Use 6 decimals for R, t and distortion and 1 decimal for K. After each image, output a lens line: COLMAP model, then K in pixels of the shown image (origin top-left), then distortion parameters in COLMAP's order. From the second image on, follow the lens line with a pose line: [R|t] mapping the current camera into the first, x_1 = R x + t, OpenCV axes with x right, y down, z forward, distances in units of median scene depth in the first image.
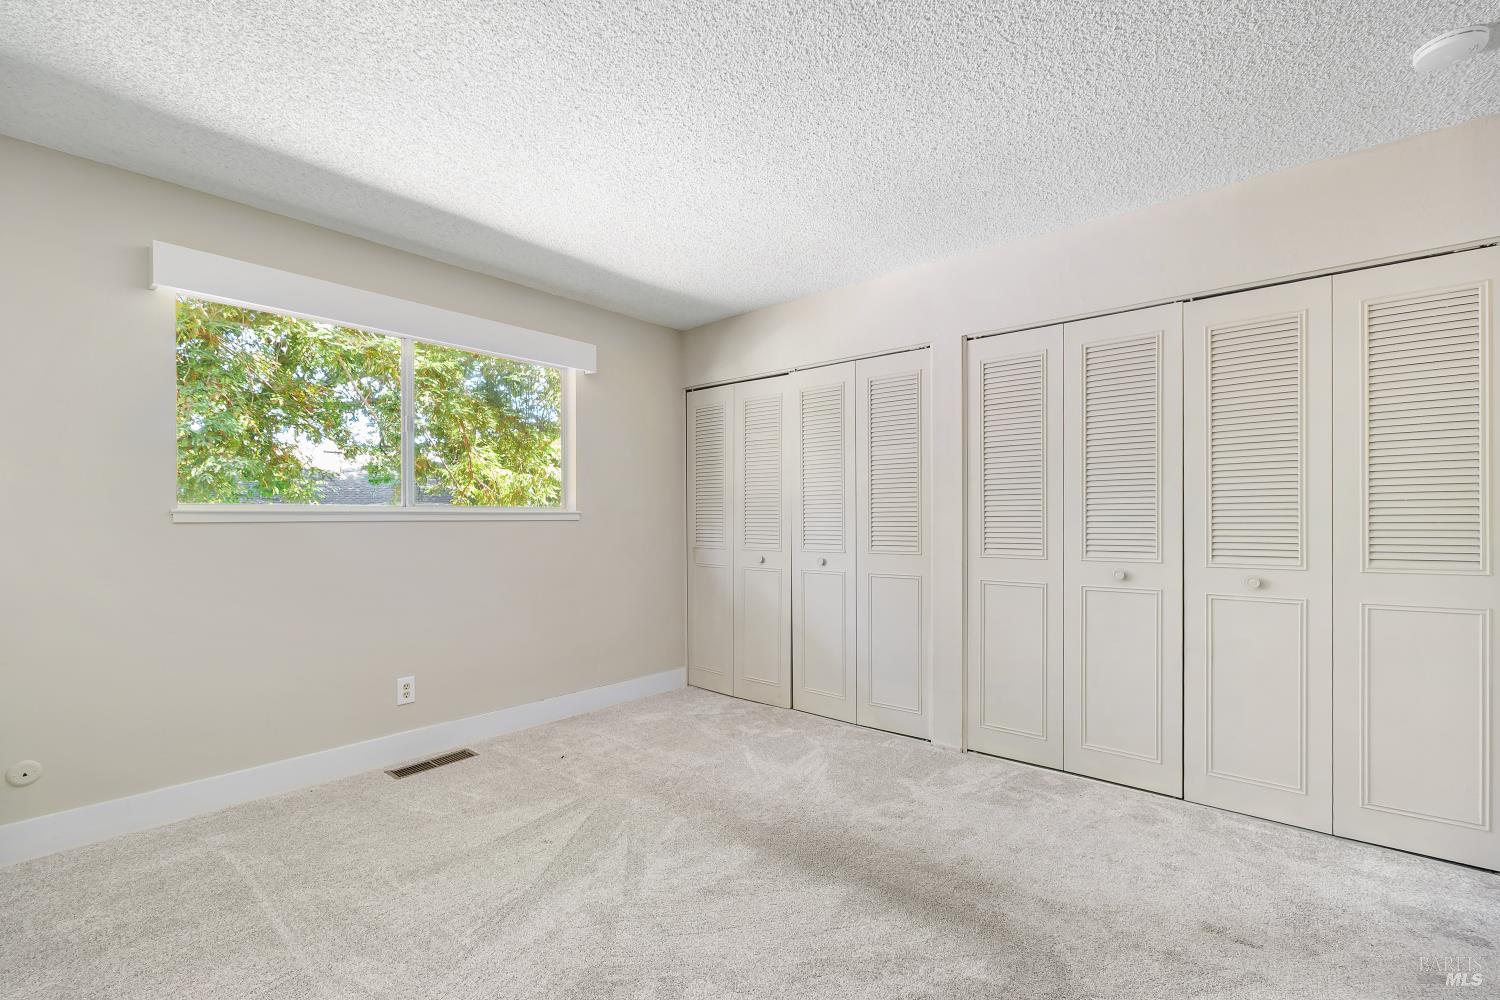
lens RADIAL K [[661.5, 0, 749.6], [0, 661.5, 509.1], [0, 0, 1]] dist [-0.003399, 0.000325]
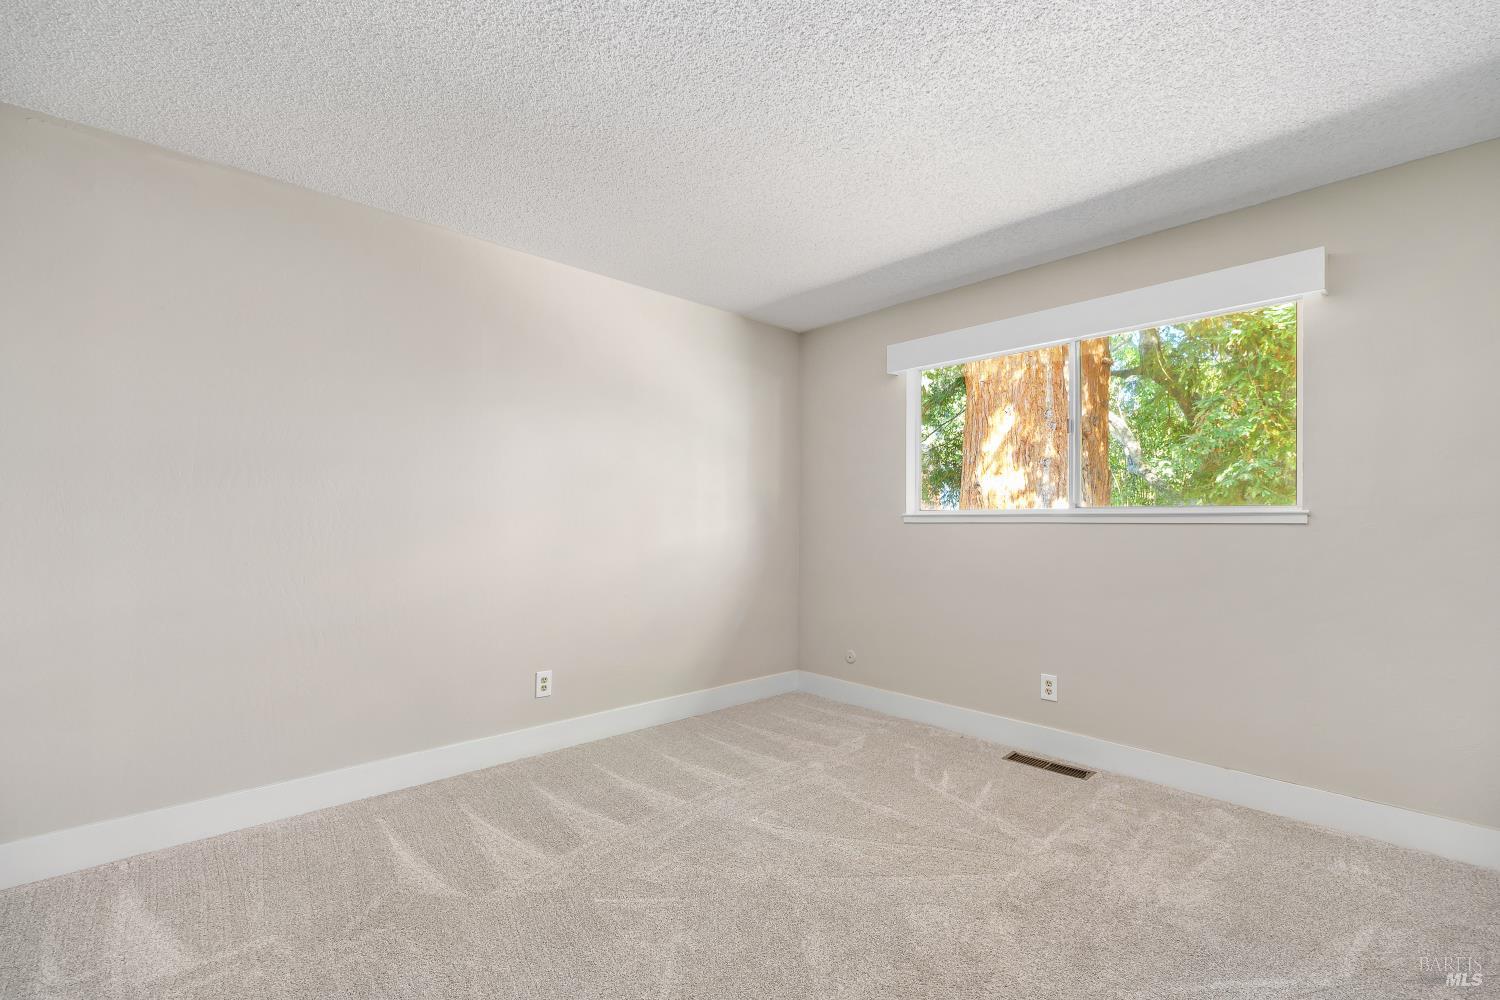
lens RADIAL K [[661.5, 0, 749.8], [0, 661.5, 508.7], [0, 0, 1]] dist [-0.003399, 0.000325]
pose [[-0.107701, -0.021377, -0.993953, 0.561109], [0.005064, 0.999744, -0.022050, 0.016446], [0.994170, -0.007408, -0.107565, 0.649311]]
